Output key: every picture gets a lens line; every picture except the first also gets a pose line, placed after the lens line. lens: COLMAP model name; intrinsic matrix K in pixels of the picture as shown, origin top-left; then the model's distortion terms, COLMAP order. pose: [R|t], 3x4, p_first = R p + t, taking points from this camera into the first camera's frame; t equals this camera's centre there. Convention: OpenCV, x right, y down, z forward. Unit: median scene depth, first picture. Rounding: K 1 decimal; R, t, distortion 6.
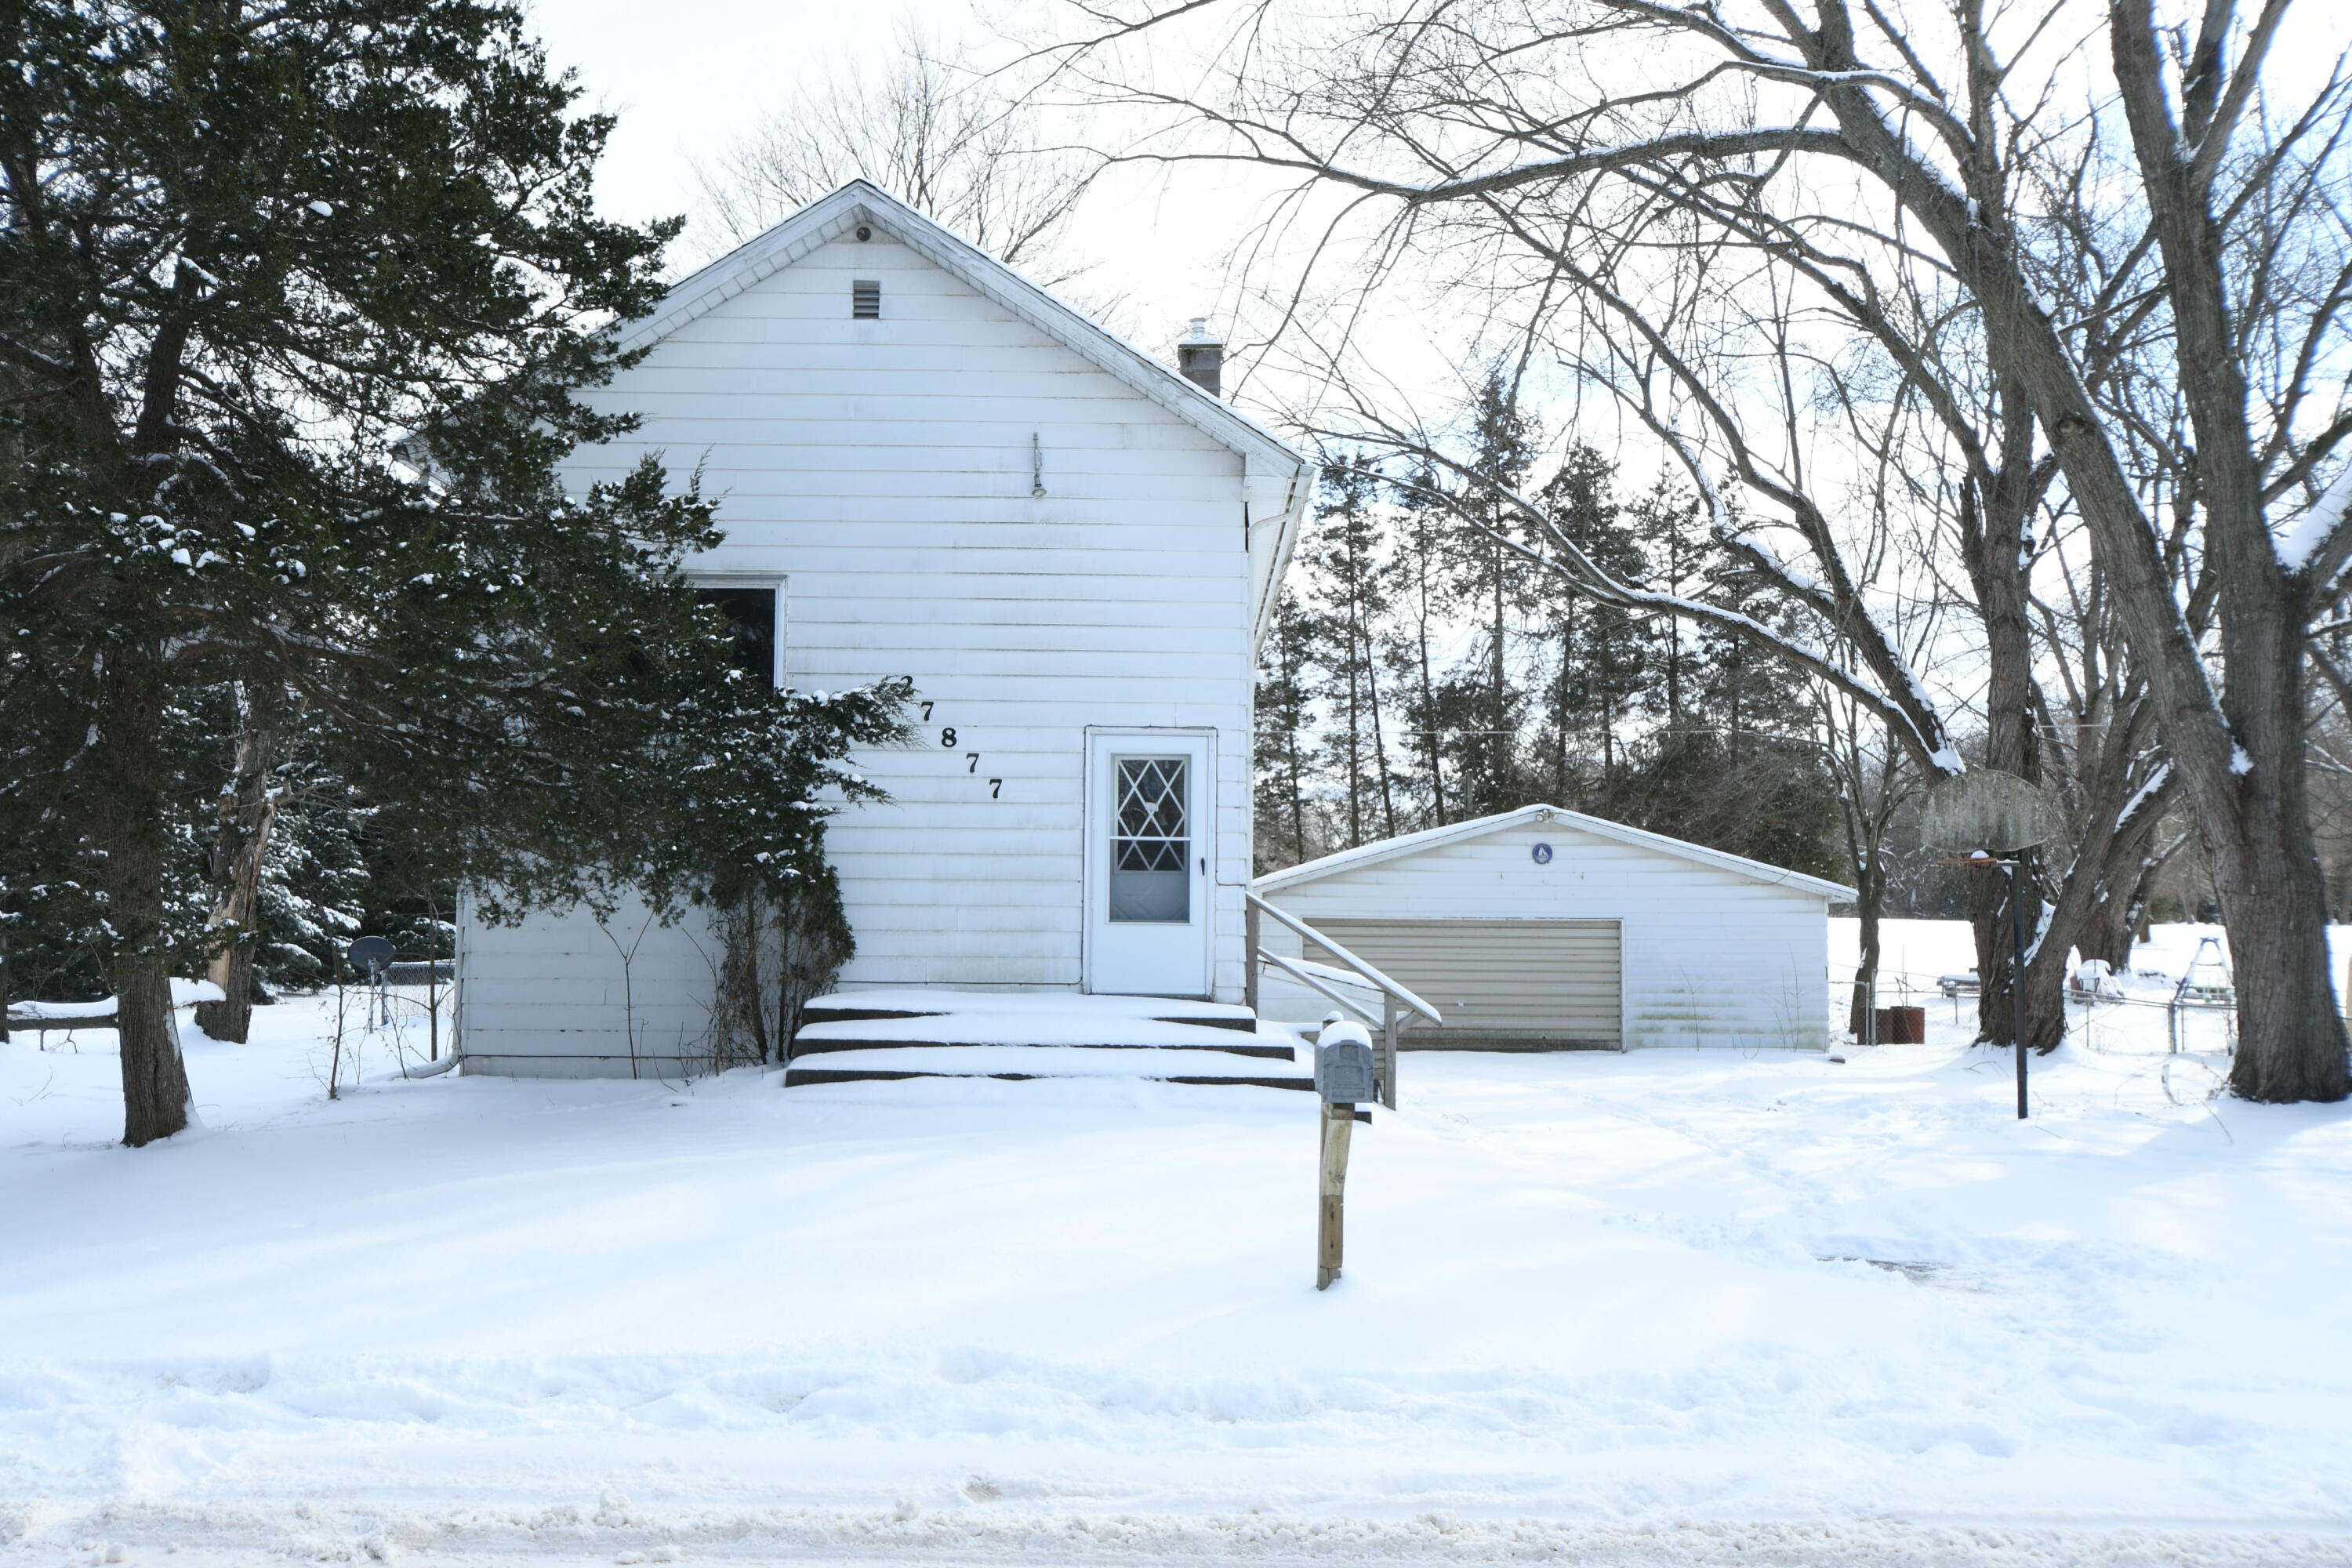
lens RADIAL K [[2019.4, 0, 1175.0], [0, 2019.4, 789.3], [0, 0, 1]] dist [0.016499, 0.018301]
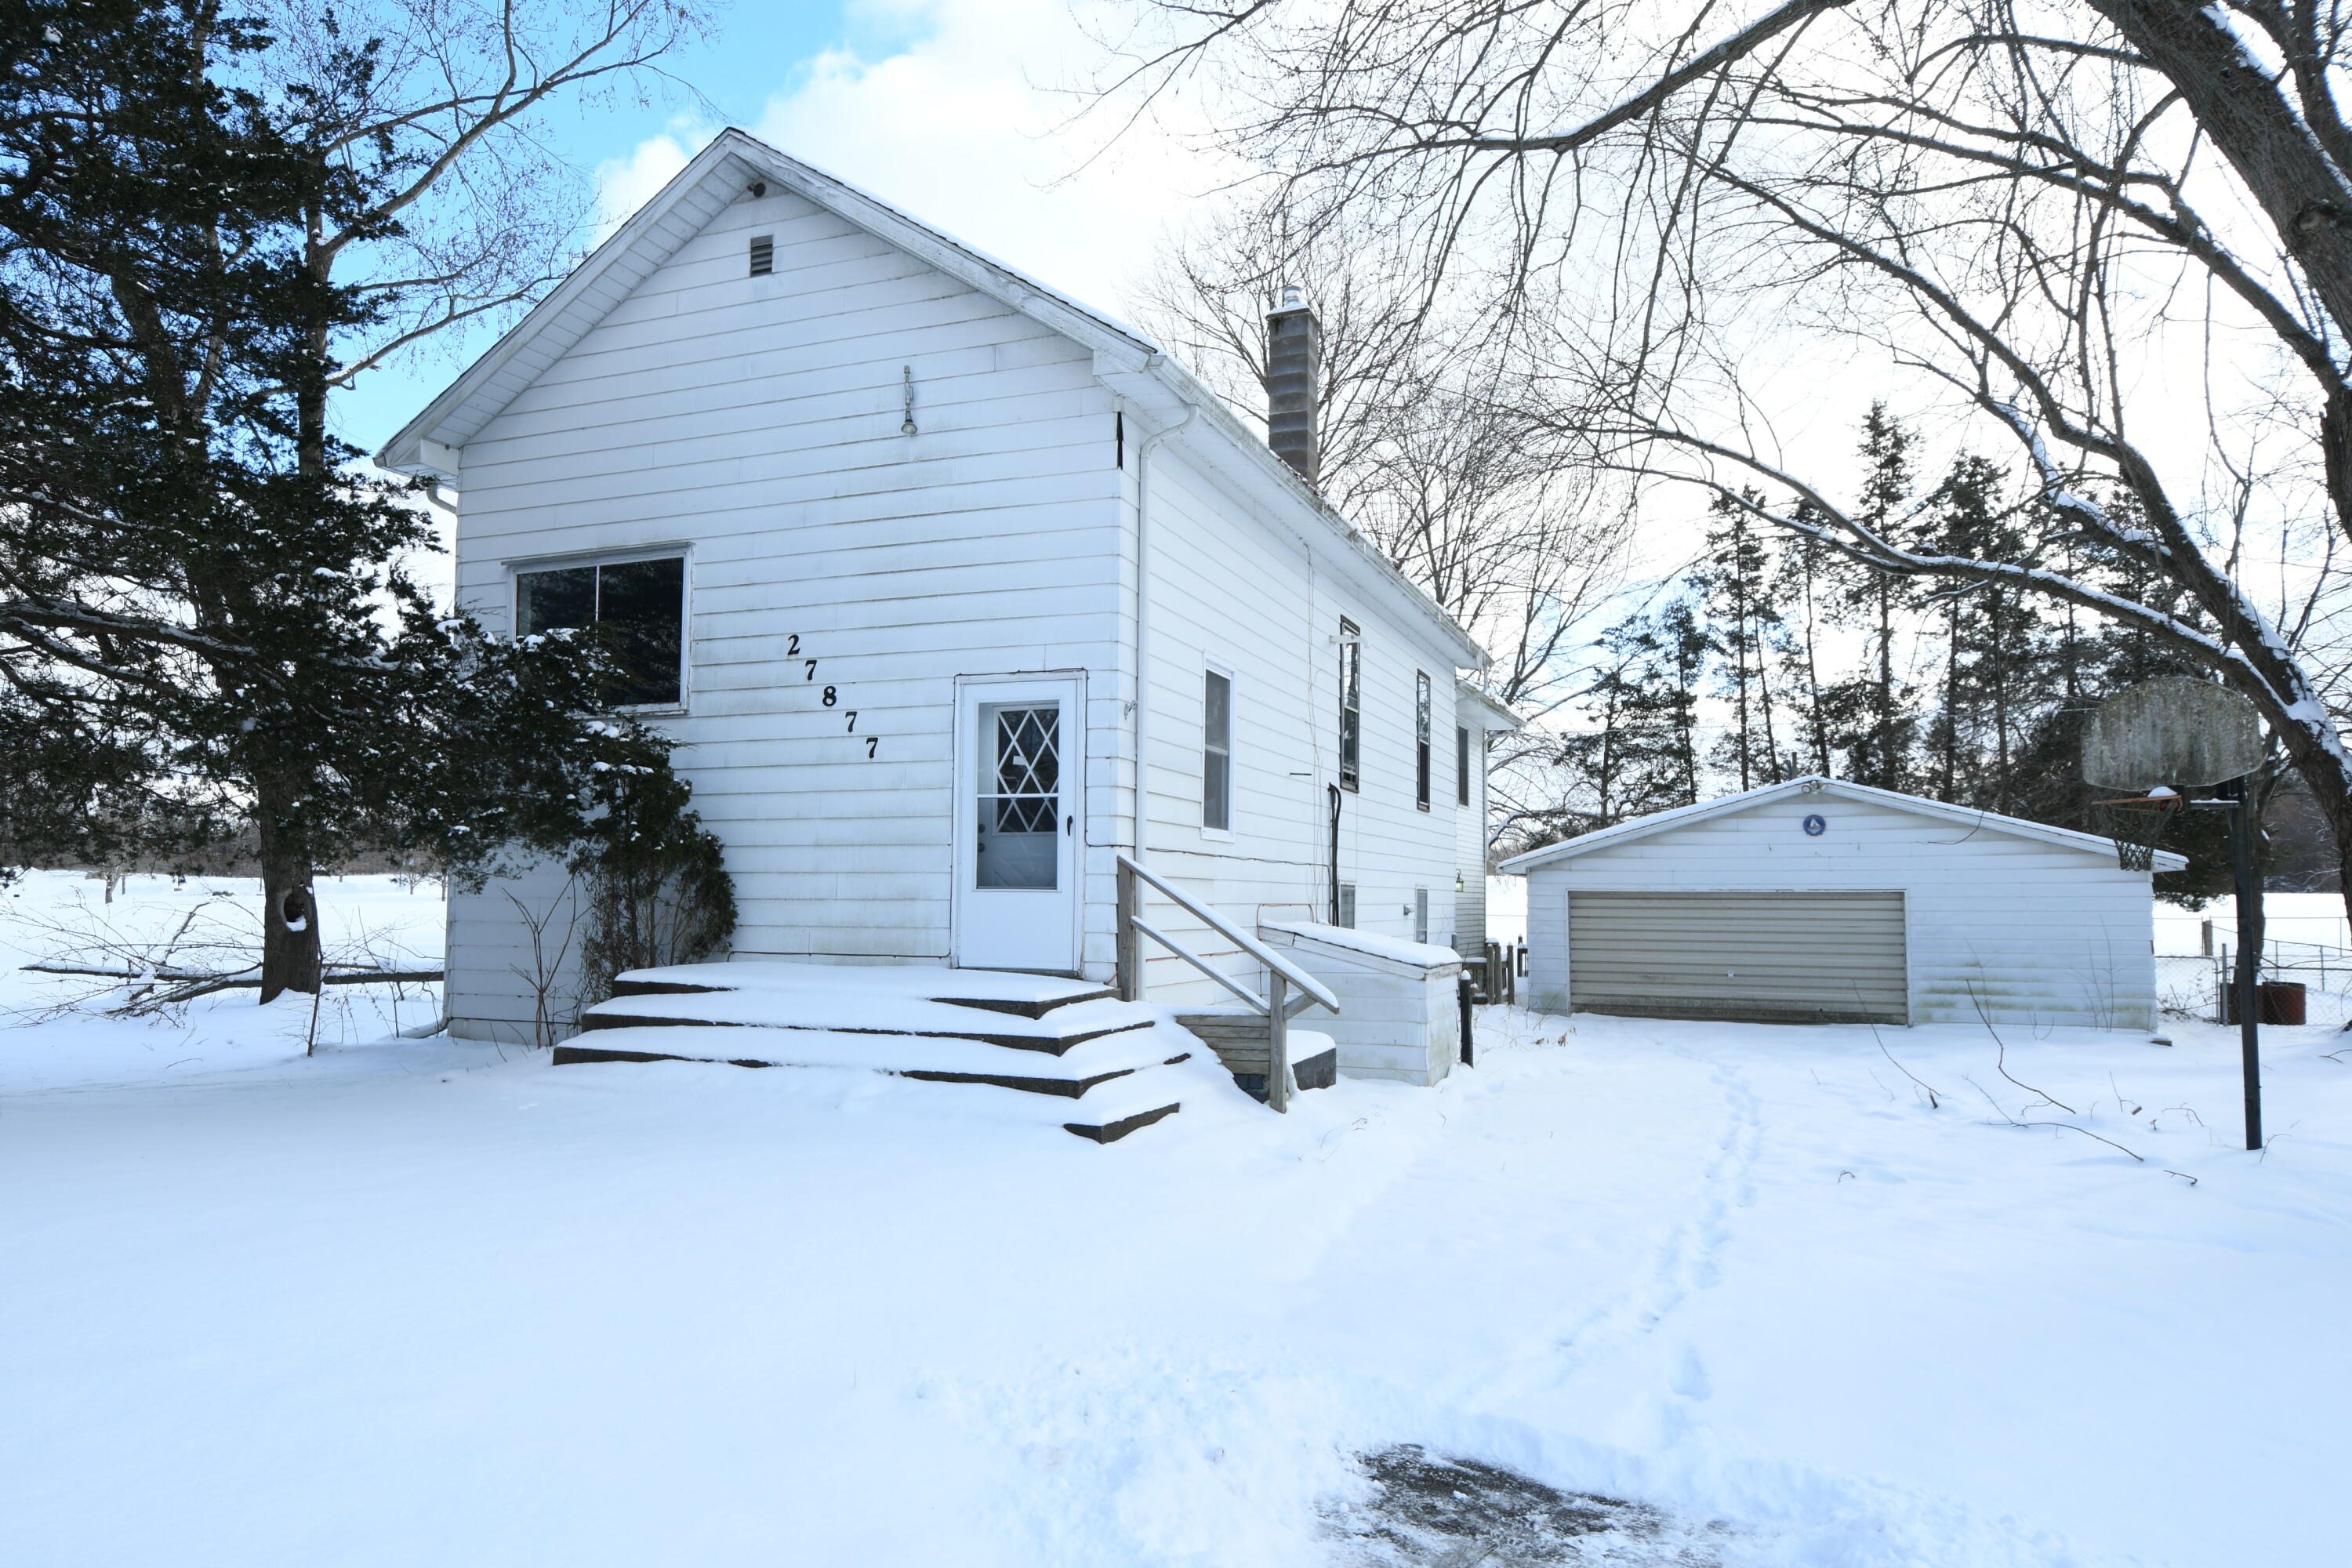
lens RADIAL K [[1459.5, 0, 1174.5], [0, 1459.5, 799.9], [0, 0, 1]] dist [0.005200, -0.003522]
pose [[0.932779, -0.029215, -0.359262, 0.147576], [0.027624, 0.999573, -0.009560, 0.017712], [0.359388, -0.001007, 0.933188, 0.216071]]
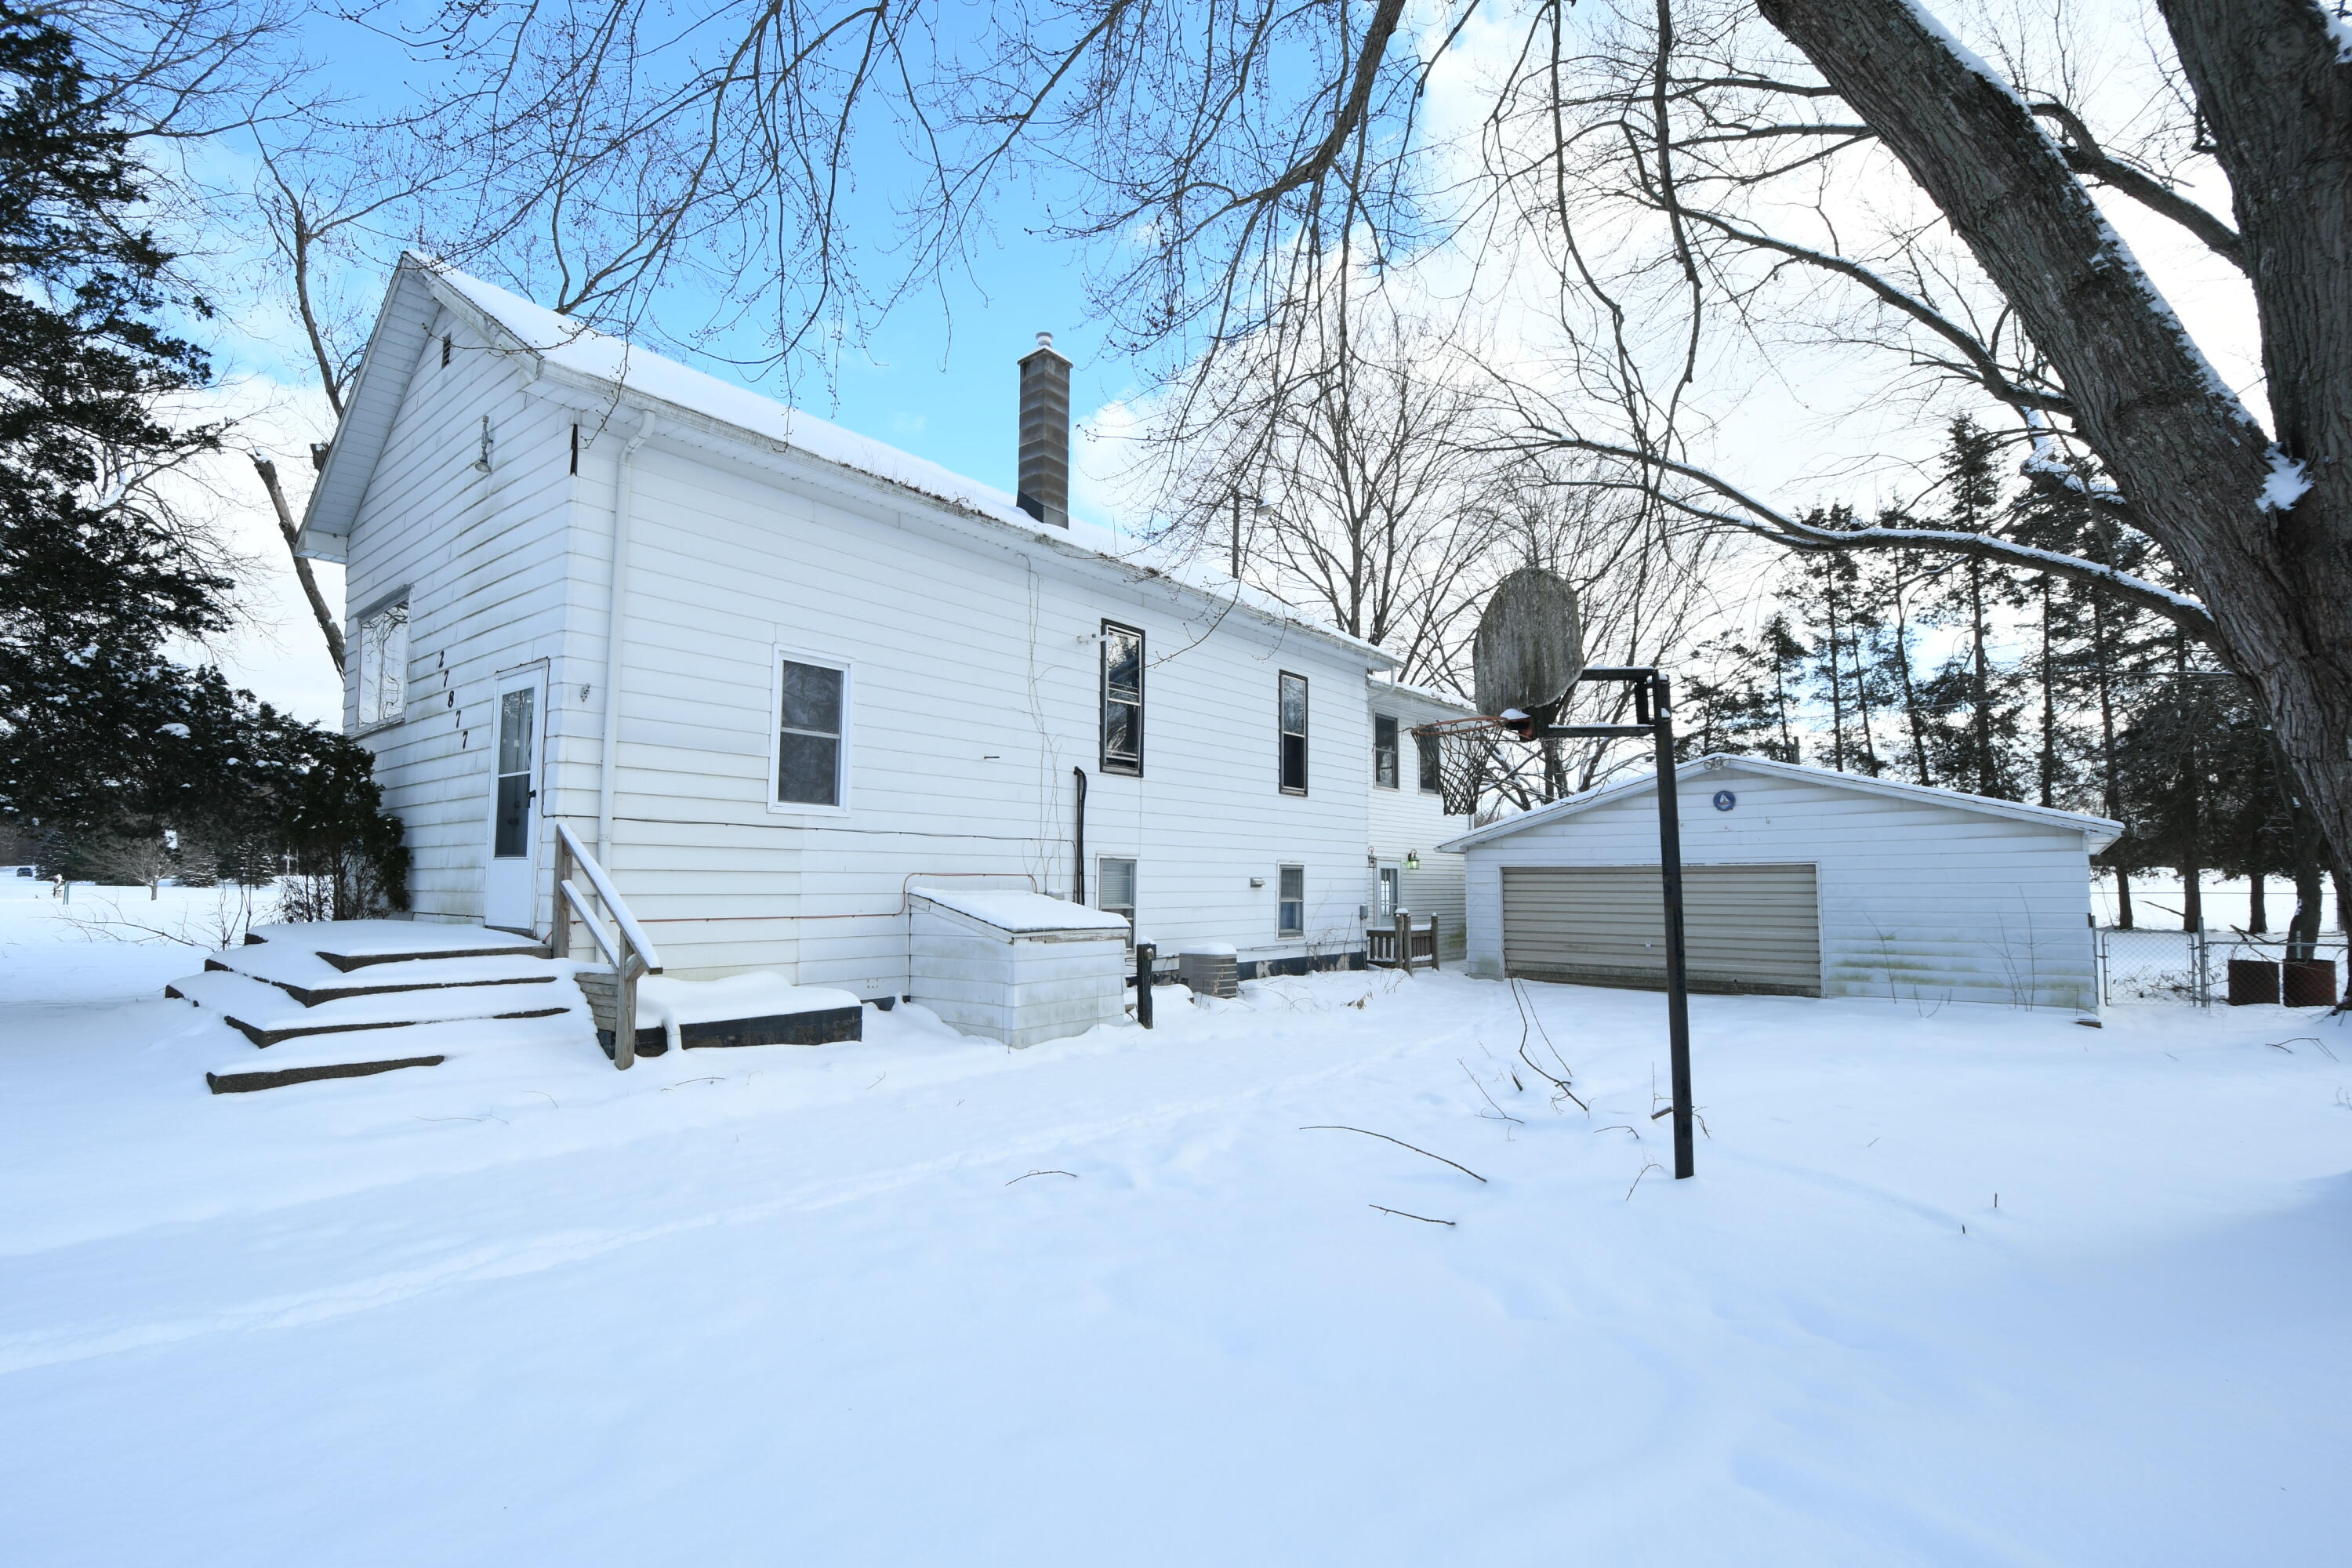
lens RADIAL K [[1062.5, 0, 1171.6], [0, 1062.5, 797.1], [0, 0, 1]] dist [-0.006332, -0.001100]
pose [[0.784391, -0.058482, -0.617504, 0.296541], [0.046602, 0.998288, -0.035347, 0.036228], [0.618514, -0.001051, 0.785773, 0.405414]]
